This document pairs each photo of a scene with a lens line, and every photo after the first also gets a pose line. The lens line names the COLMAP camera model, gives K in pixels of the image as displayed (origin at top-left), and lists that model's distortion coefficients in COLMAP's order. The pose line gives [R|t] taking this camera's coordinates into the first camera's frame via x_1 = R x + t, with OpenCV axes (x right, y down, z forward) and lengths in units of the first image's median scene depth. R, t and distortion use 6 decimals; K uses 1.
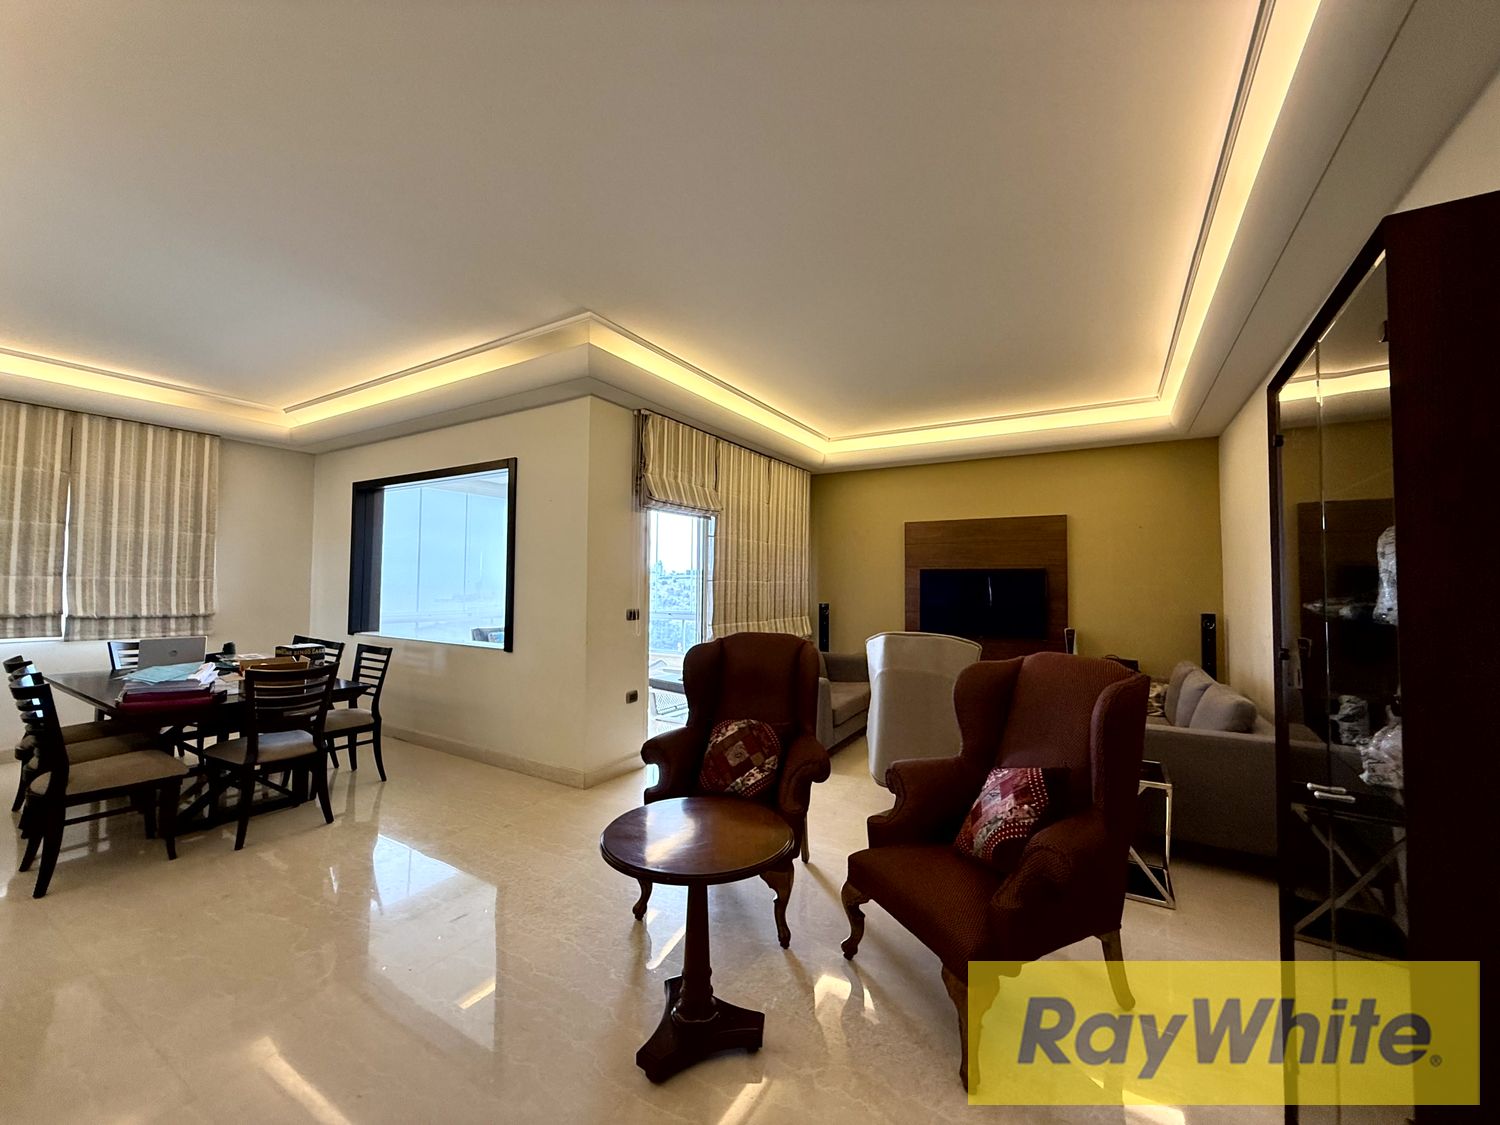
lens RADIAL K [[598.8, 0, 746.0], [0, 598.8, 562.5], [0, 0, 1]] dist [-0.001792, -0.000129]
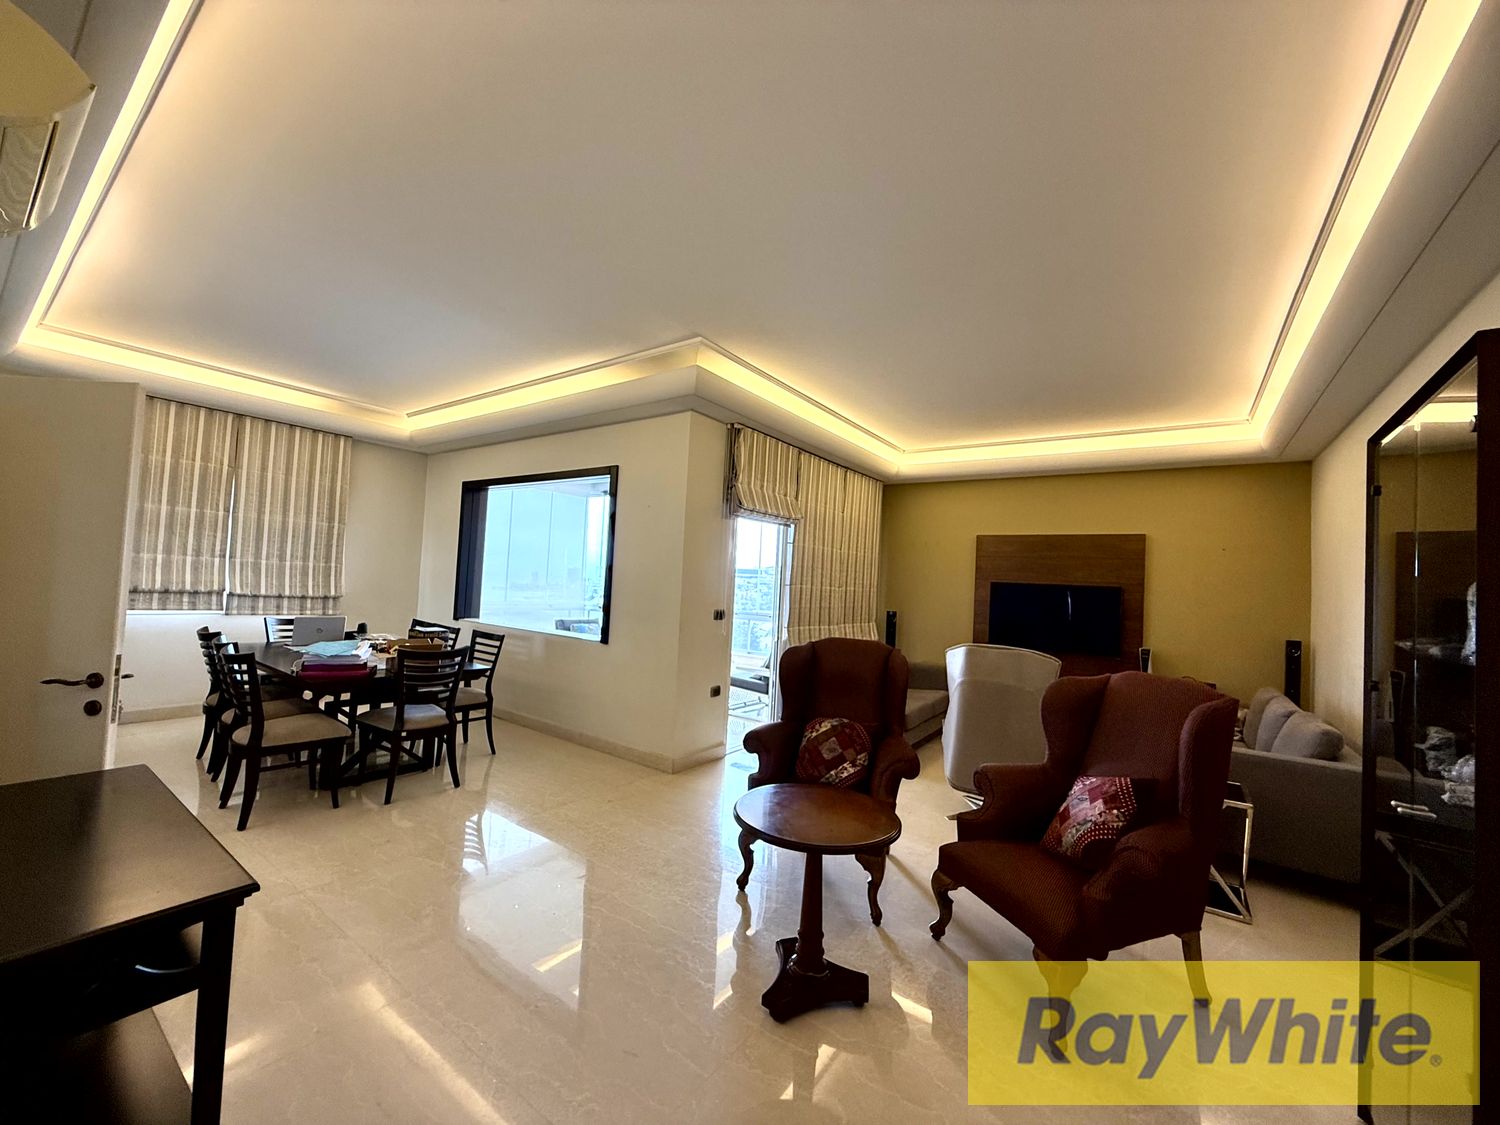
lens RADIAL K [[598.8, 0, 746.0], [0, 598.8, 562.5], [0, 0, 1]] dist [-0.001792, -0.000129]
pose [[0.995857, 0.039382, -0.081959, -0.066673], [-0.039371, 0.999223, 0.001753, -0.011844], [0.081965, 0.001481, 0.996634, -0.074818]]
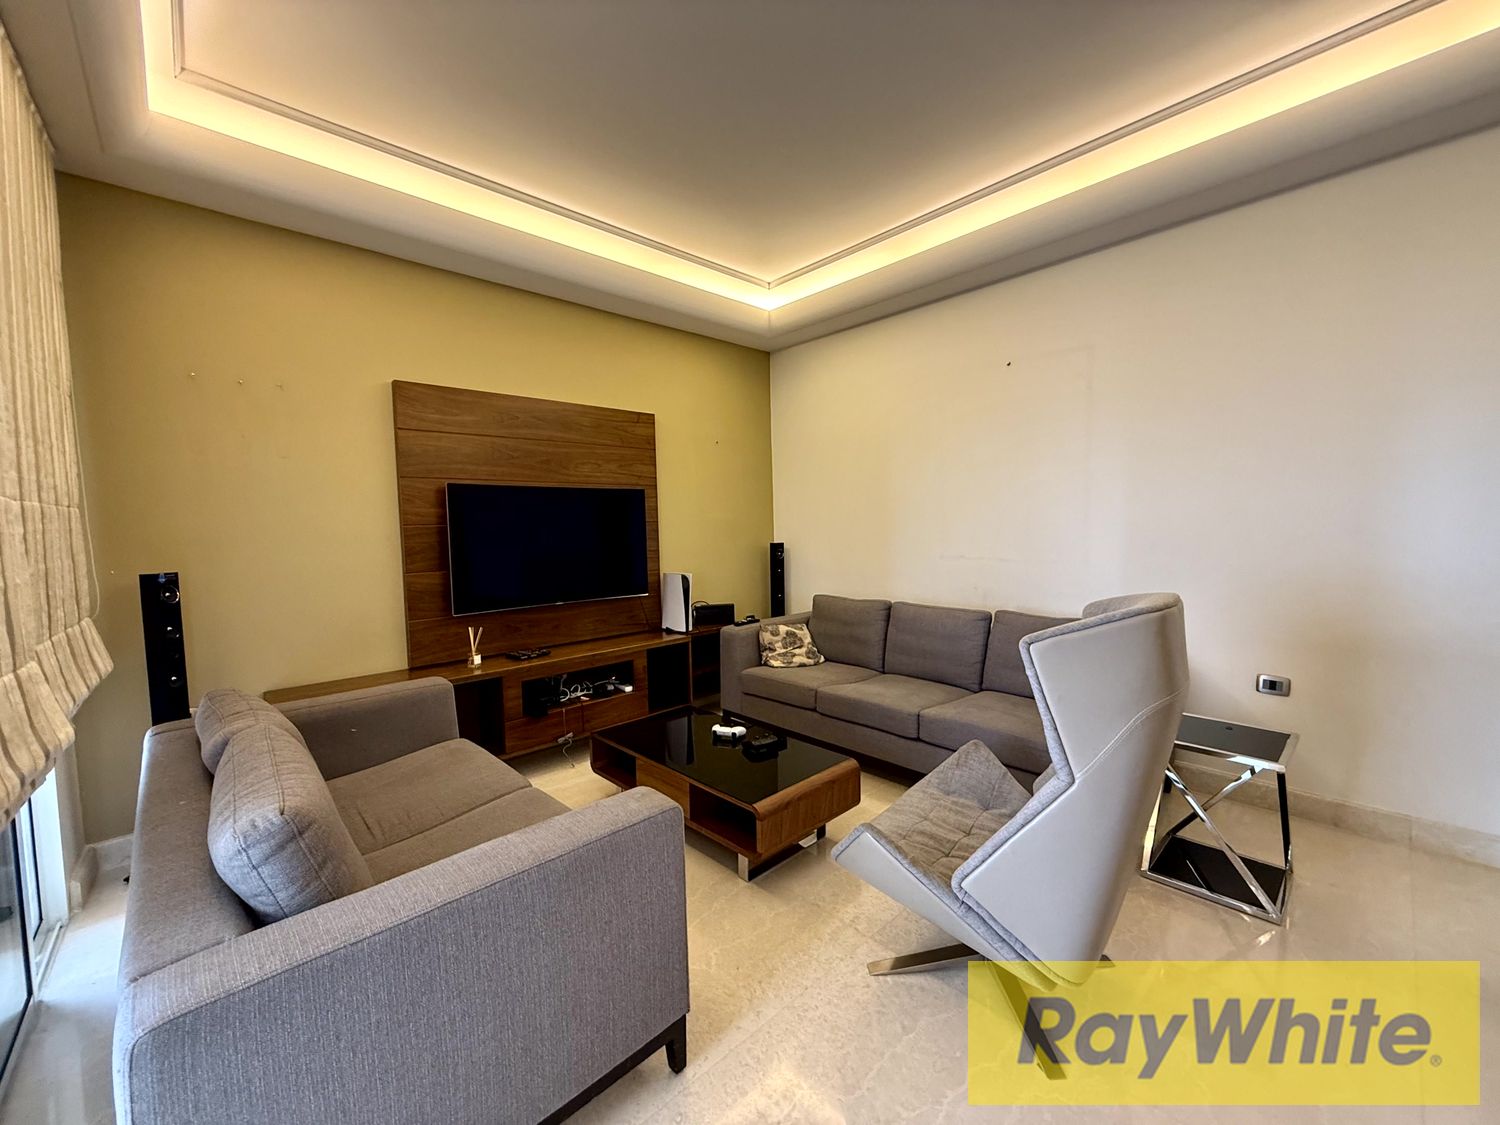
lens RADIAL K [[598.8, 0, 746.0], [0, 598.8, 562.5], [0, 0, 1]] dist [-0.001792, -0.000129]
pose [[0.270671, -0.074395, 0.959793, -0.178279], [-0.011867, 0.996676, 0.080600, 0.053698], [-0.962599, -0.033206, 0.268888, 1.048732]]
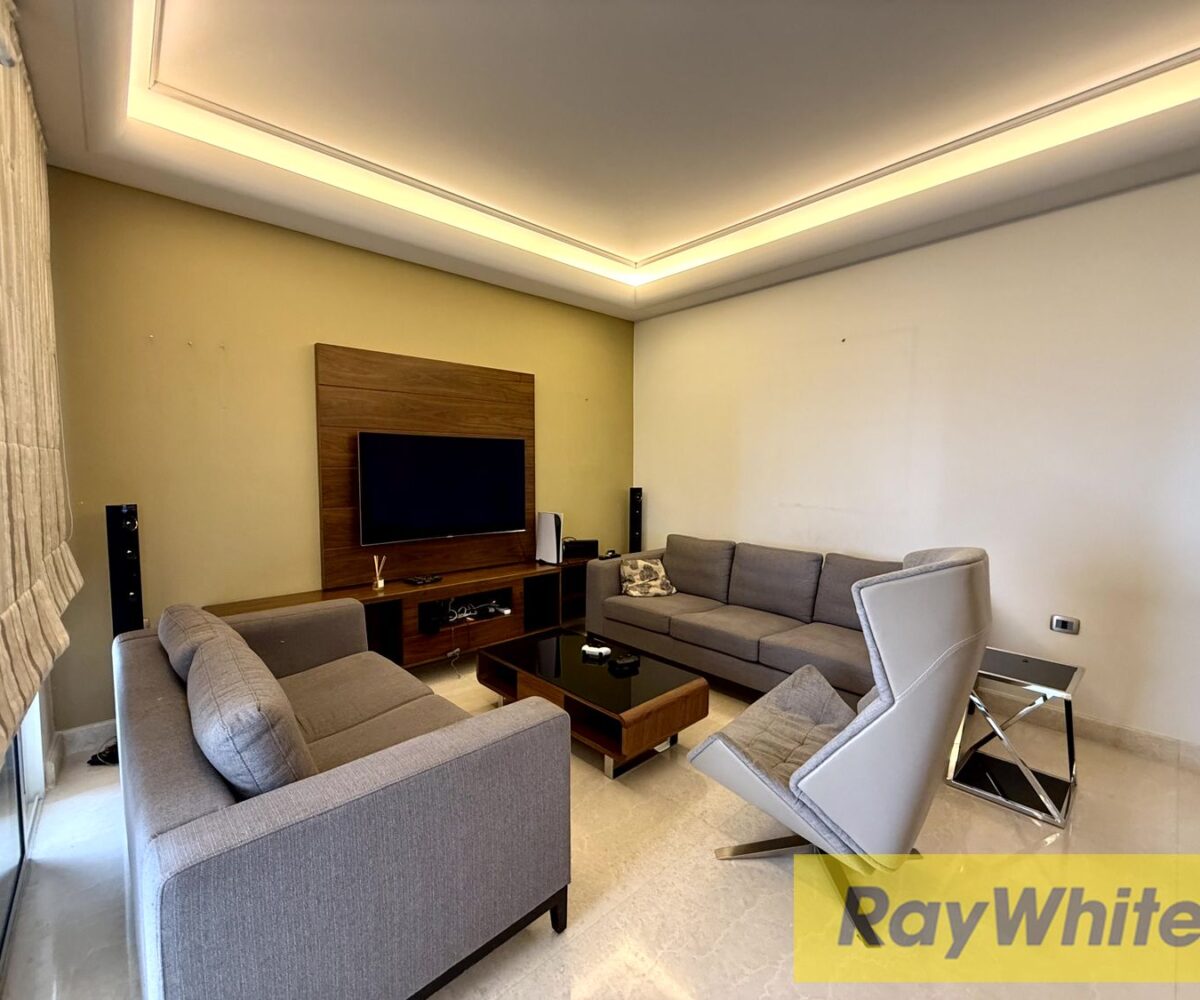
lens RADIAL K [[532.9, 0, 596.4], [0, 532.9, 500.3], [0, 0, 1]] dist [-0.001193, -0.000799]
pose [[0.278978, -0.069010, 0.957815, -0.210697], [-0.037306, 0.995883, 0.082619, 0.041265], [-0.959573, -0.058781, 0.275255, 1.060950]]
